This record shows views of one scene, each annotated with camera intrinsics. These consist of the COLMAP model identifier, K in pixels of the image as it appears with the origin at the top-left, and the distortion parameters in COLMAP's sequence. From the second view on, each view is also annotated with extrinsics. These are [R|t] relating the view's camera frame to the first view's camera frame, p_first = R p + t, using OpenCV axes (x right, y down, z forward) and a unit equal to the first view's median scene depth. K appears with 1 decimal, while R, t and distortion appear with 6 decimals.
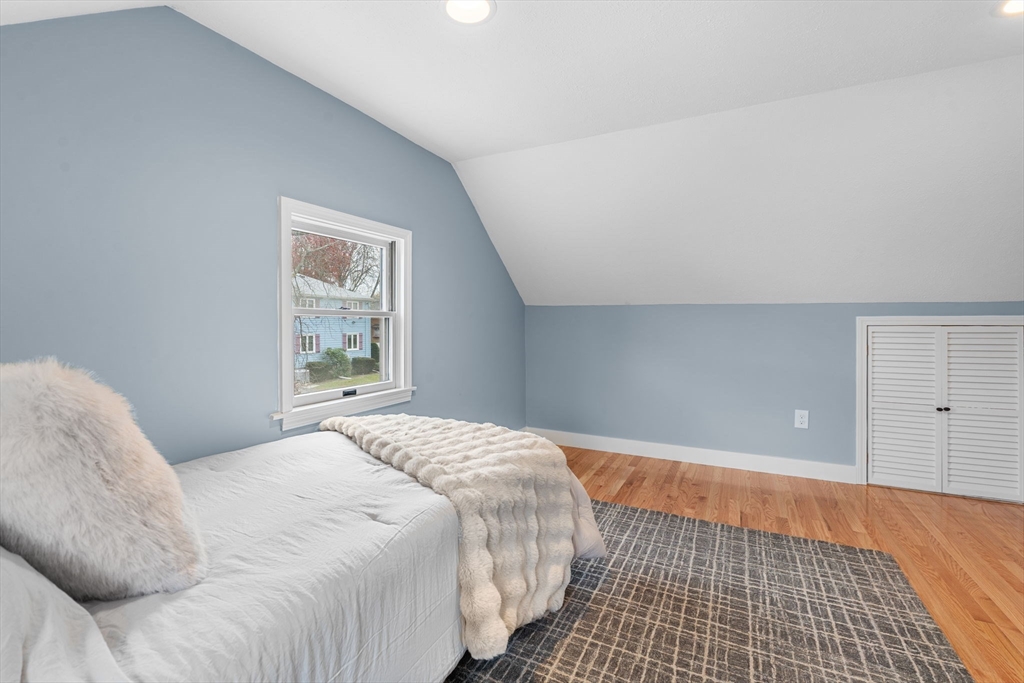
lens RADIAL K [[460.1, 0, 509.1], [0, 460.1, 322.3], [0, 0, 1]] dist [-0.002370, 0.000755]
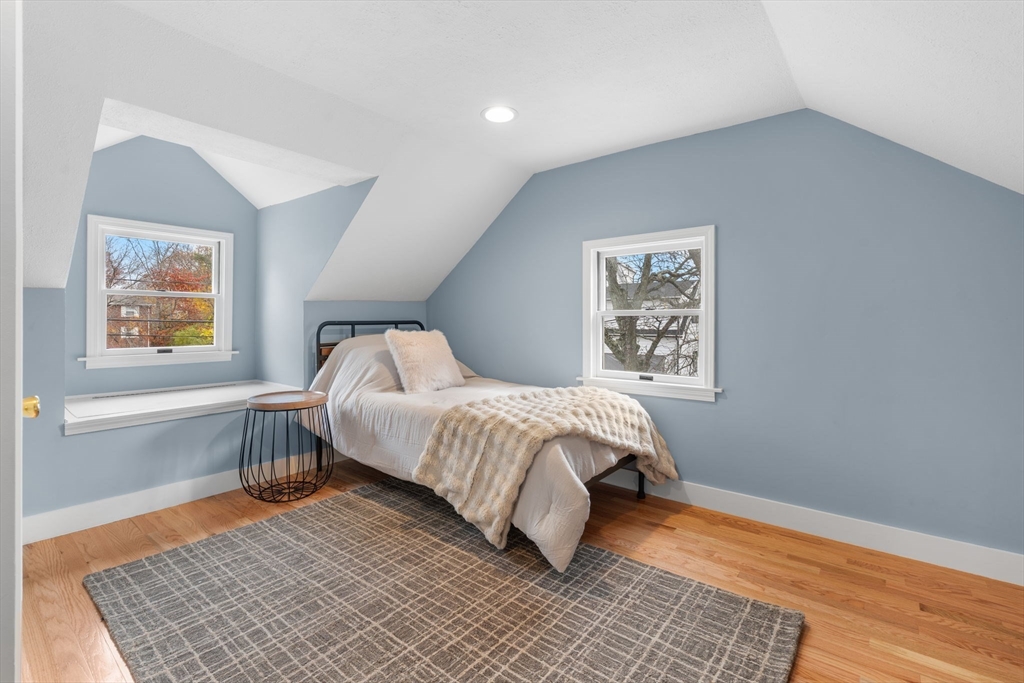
lens RADIAL K [[460.1, 0, 509.1], [0, 460.1, 322.3], [0, 0, 1]] dist [-0.002370, 0.000755]
pose [[-0.219199, 0.001532, -0.975679, 1.243008], [0.002756, 0.999996, 0.000951, 0.005188], [0.975676, -0.002481, -0.219202, 1.226172]]
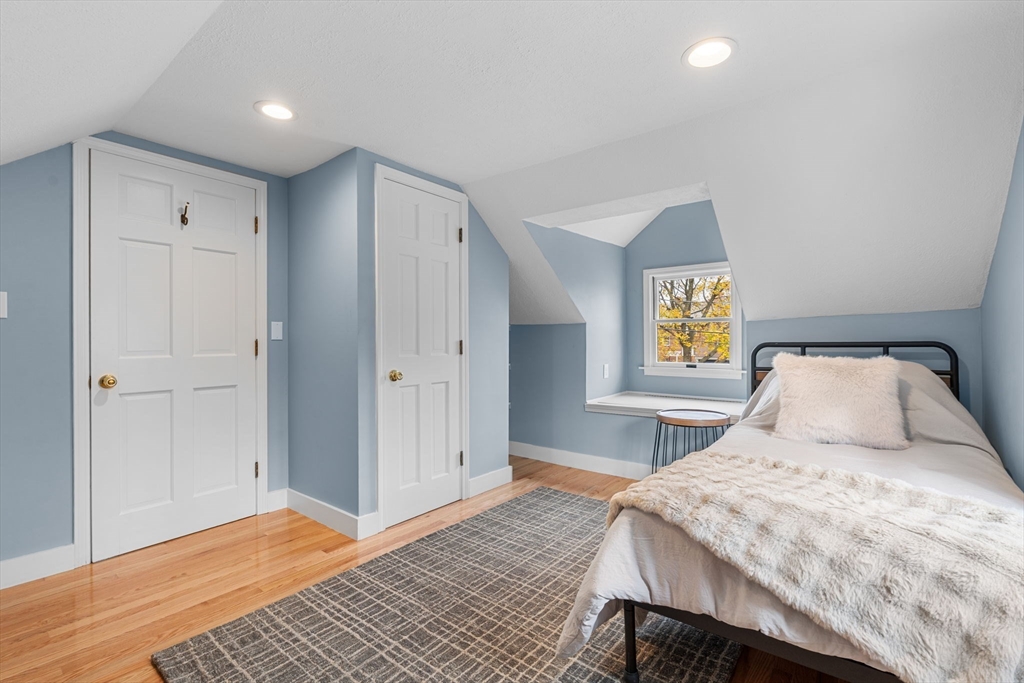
lens RADIAL K [[463.1, 0, 509.6], [0, 463.1, 343.5], [0, 0, 1]] dist [0.003921, 0.000724]
pose [[-0.978603, -0.001573, 0.205751, 0.135102], [-0.001122, 0.999997, 0.002309, 0.000221], [-0.205754, 0.002029, -0.978602, 1.941928]]
